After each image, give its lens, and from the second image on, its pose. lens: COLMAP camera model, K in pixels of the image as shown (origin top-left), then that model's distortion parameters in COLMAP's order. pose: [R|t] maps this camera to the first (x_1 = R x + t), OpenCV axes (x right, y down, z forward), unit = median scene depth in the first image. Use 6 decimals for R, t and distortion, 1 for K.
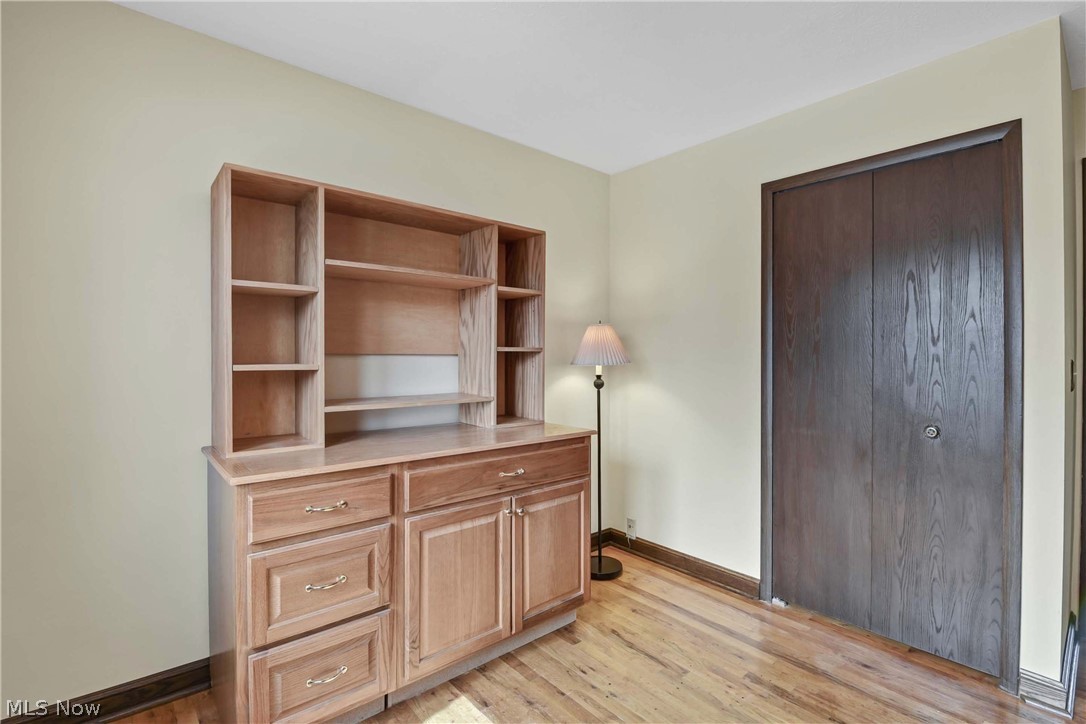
lens RADIAL K [[503.5, 0, 553.3], [0, 503.5, 359.1], [0, 0, 1]] dist [-0.013666, -0.000887]
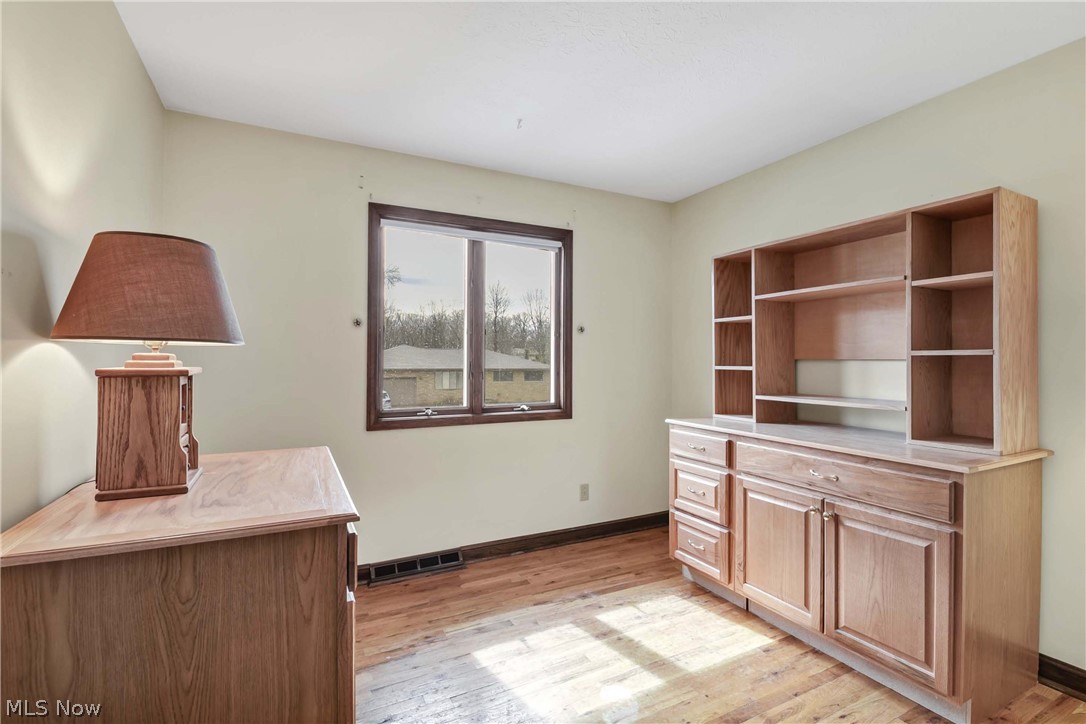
lens RADIAL K [[503.5, 0, 553.3], [0, 503.5, 359.1], [0, 0, 1]] dist [-0.013666, -0.000887]
pose [[-0.241729, -0.003003, -0.970339, 1.028948], [-0.004046, 0.999990, -0.002087, -0.006837], [0.970335, 0.003421, -0.241739, 0.701950]]
